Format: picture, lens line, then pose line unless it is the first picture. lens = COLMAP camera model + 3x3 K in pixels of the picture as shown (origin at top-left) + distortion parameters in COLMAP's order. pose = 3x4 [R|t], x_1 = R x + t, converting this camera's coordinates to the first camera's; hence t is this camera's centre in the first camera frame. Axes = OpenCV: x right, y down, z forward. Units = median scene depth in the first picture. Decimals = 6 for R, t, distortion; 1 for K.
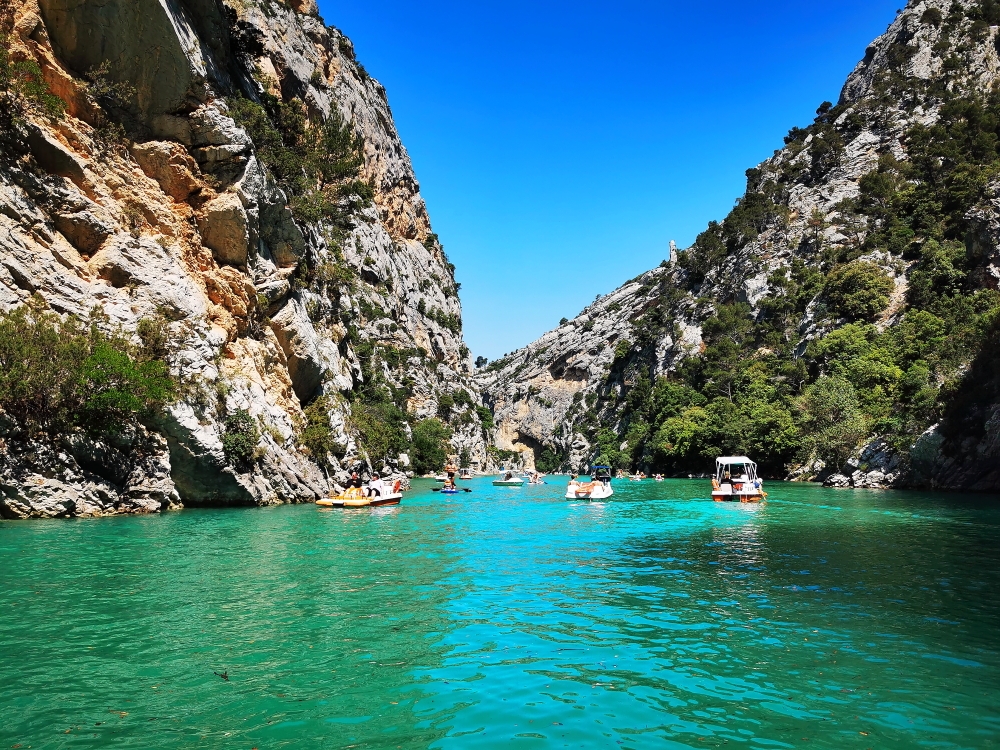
lens RADIAL K [[784.9, 0, 500.0], [0, 784.9, 375.0], [0, 0, 1]] dist [0.070597, -0.092397]
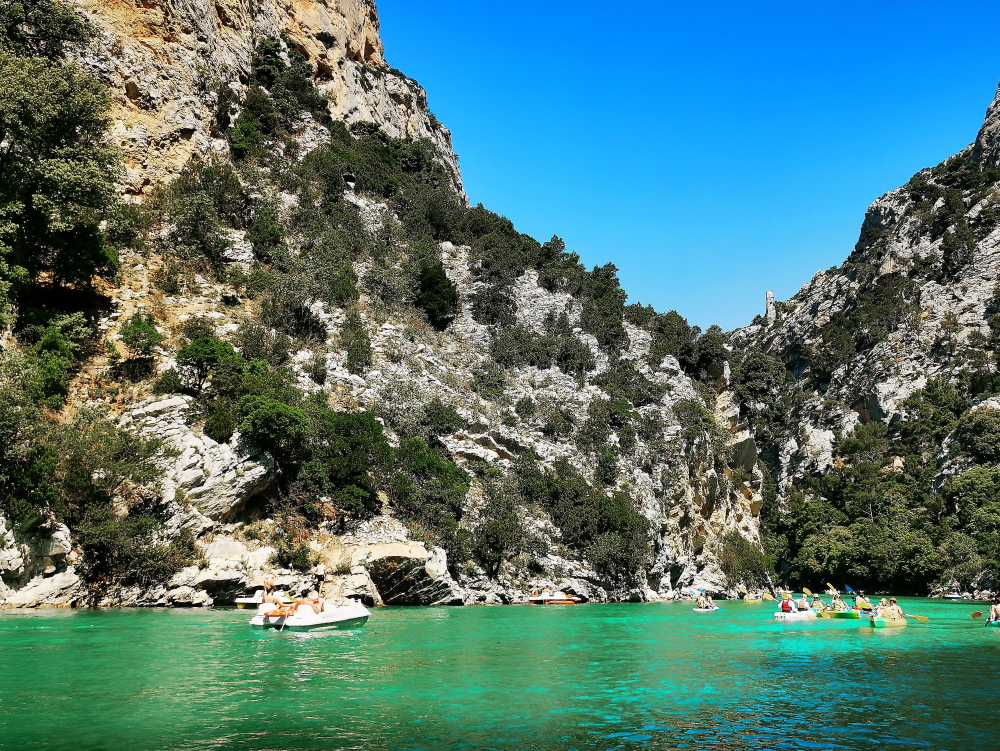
lens RADIAL K [[1159.6, 0, 518.5], [0, 1159.6, 363.0], [0, 0, 1]] dist [0.034457, 0.041593]
pose [[0.999563, 0.016519, 0.024517, -0.147328], [-0.014875, 0.997724, -0.065774, -0.045409], [-0.025548, 0.065381, 0.997533, -0.368674]]
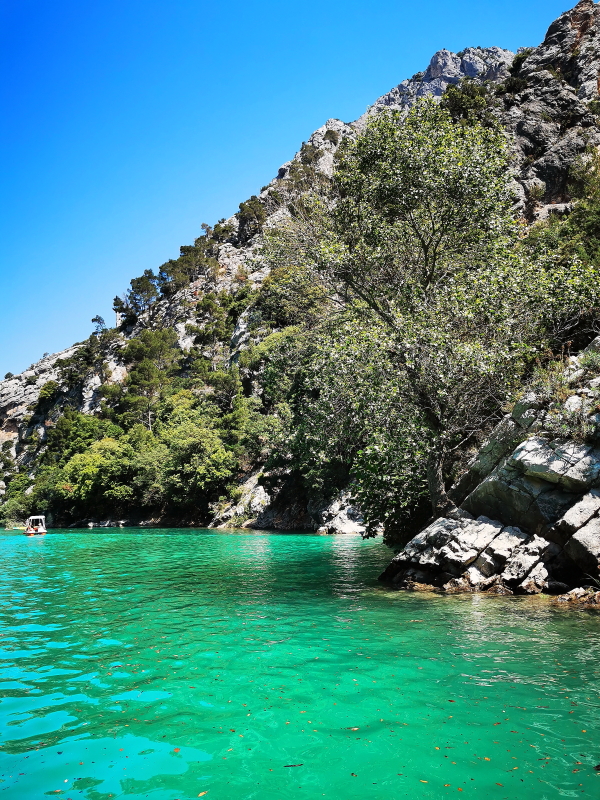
lens RADIAL K [[627.9, 0, 300.0], [0, 627.9, 400.0], [0, 0, 1]] dist [0.070597, -0.092397]
pose [[0.882069, 0.053090, 0.468120, 0.075389], [-0.024588, 0.997464, -0.066792, 0.025828], [-0.470479, 0.047405, 0.881137, 0.213508]]
